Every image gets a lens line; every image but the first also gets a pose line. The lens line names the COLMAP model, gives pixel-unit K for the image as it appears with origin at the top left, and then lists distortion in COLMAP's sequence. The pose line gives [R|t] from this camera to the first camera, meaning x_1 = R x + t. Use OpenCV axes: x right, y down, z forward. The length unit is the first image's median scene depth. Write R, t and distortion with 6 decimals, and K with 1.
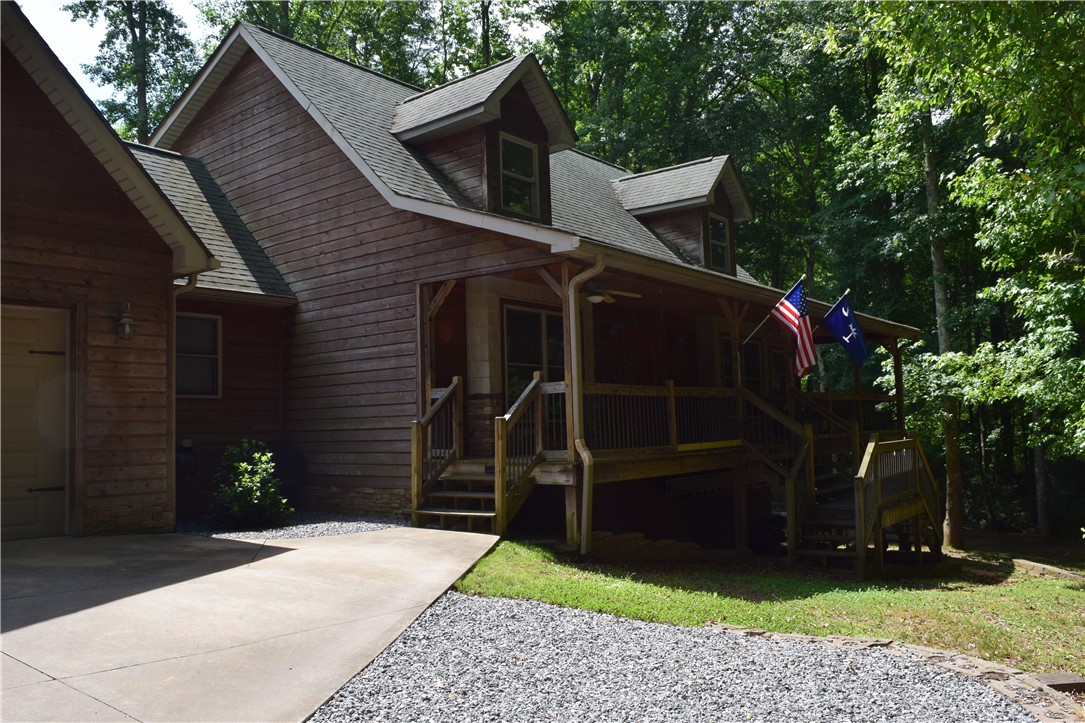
lens RADIAL K [[850.9, 0, 541.5], [0, 850.9, 360.5], [0, 0, 1]] dist [-0.074278, 0.003630]
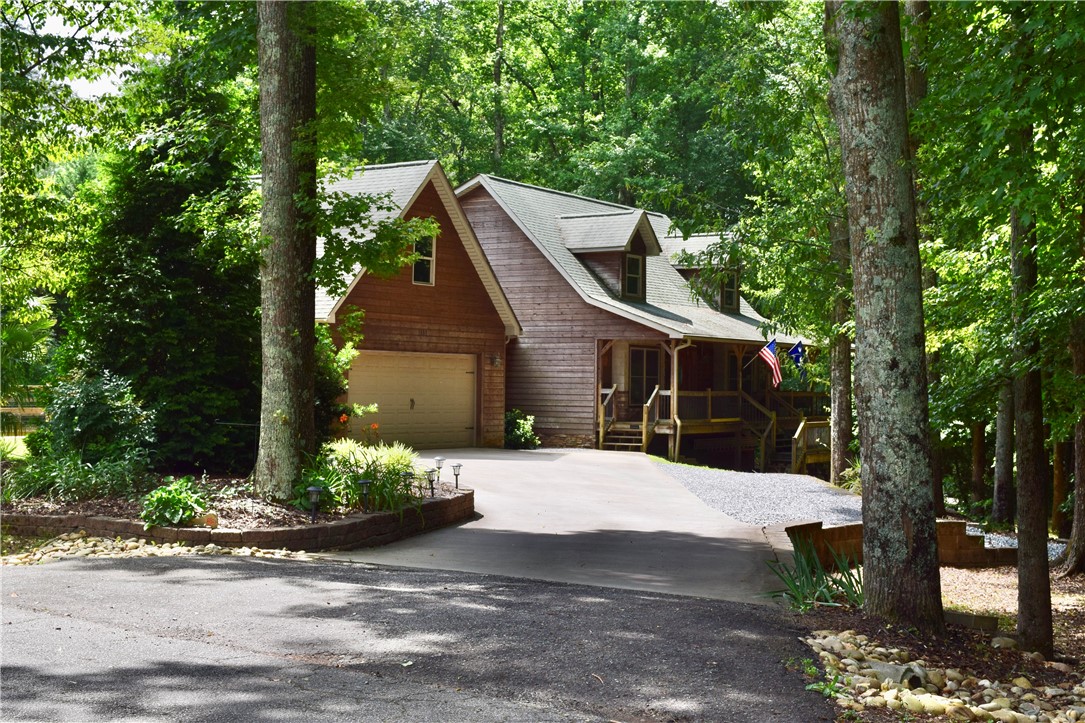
lens RADIAL K [[1545.7, 0, 543.3], [0, 1545.7, 363.0], [0, 0, 1]] dist [-0.013281, 0.000000]
pose [[0.991634, 0.041908, 0.122087, -0.714815], [-0.049811, 0.996807, 0.062408, -0.254059], [-0.119081, -0.067967, 0.990555, -2.697926]]
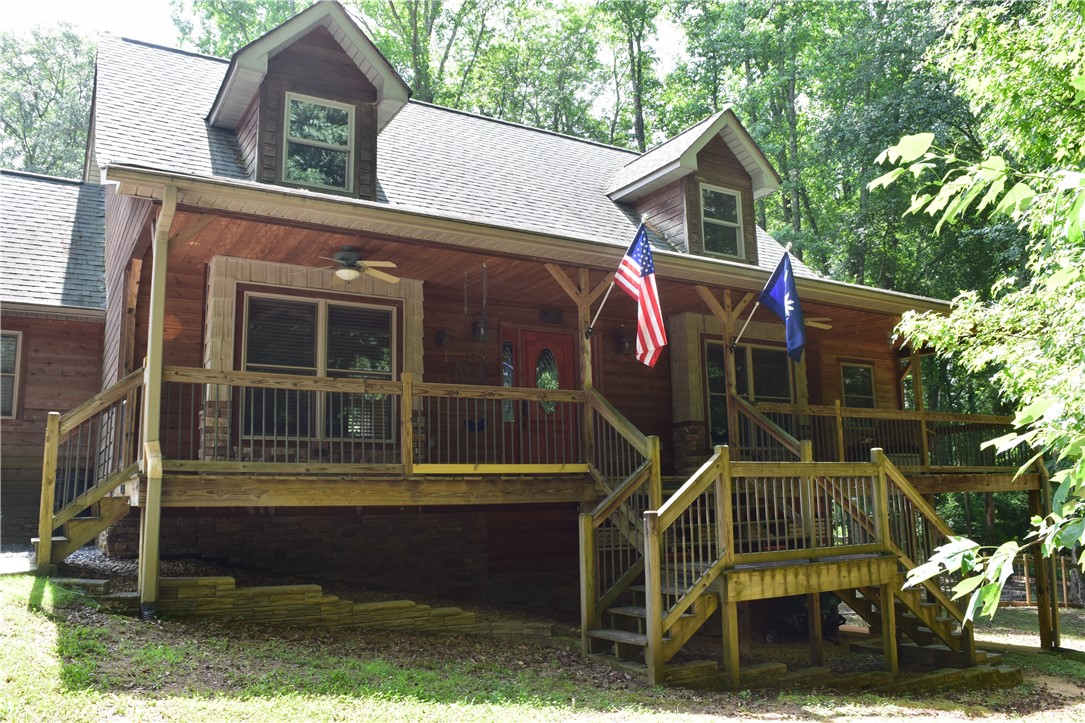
lens RADIAL K [[850.9, 0, 540.0], [0, 850.9, 363.8], [0, 0, 1]] dist [-0.074278, 0.003630]
pose [[0.929640, -0.052695, -0.364682, 0.509252], [0.022645, 0.996021, -0.086196, 0.078378], [0.367773, 0.071873, 0.927134, 0.375565]]
